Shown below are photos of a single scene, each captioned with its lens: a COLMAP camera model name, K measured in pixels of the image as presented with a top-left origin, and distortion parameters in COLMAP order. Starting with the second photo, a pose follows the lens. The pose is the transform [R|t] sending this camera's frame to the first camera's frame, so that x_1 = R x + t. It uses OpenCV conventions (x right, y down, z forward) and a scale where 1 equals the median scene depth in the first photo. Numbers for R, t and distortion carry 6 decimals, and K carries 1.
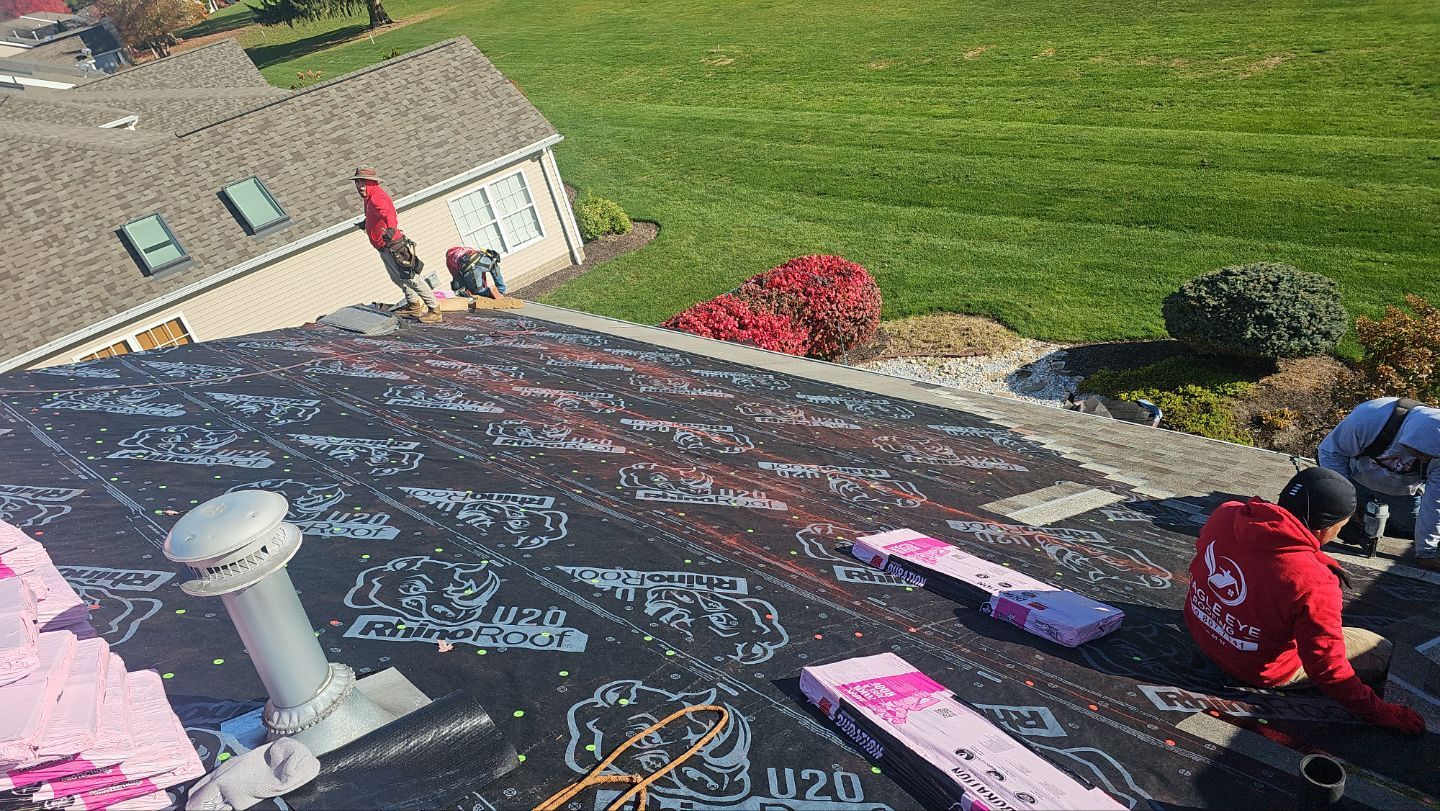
lens RADIAL K [[938.2, 0, 720.0], [0, 938.2, 405.5], [0, 0, 1]] dist [0.029990, -0.033582]
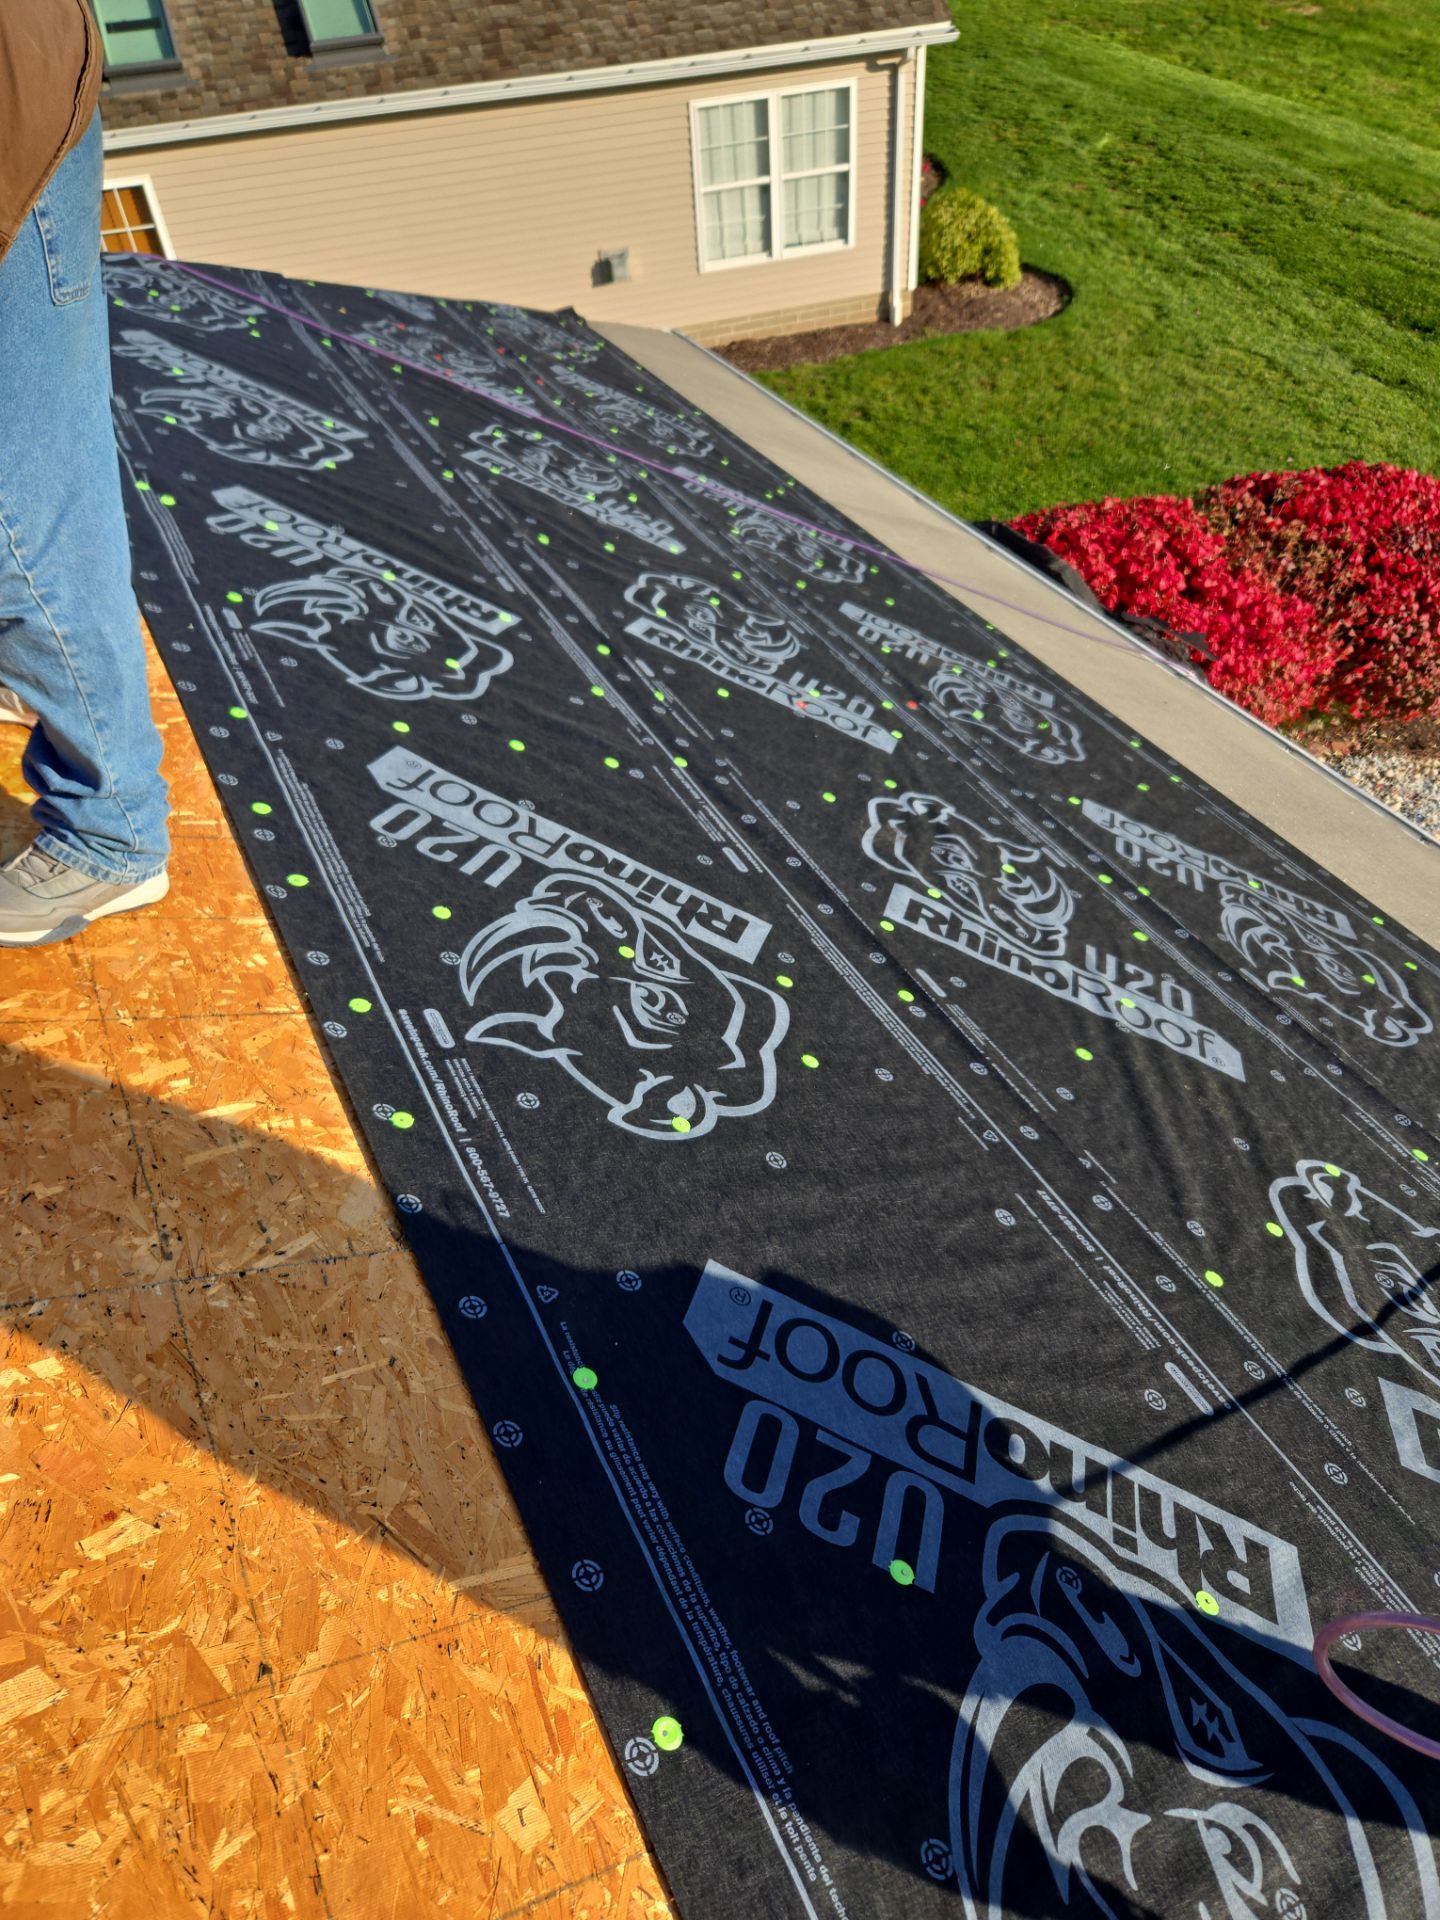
lens RADIAL K [[1385.5, 0, 720.0], [0, 1385.5, 960.0], [0, 0, 1]] dist [0.007925, 0.004243]
pose [[0.922754, 0.367515, -0.116007, -0.024982], [-0.322069, 0.900690, 0.291596, -0.030843], [0.211652, -0.231709, 0.949481, 0.203616]]
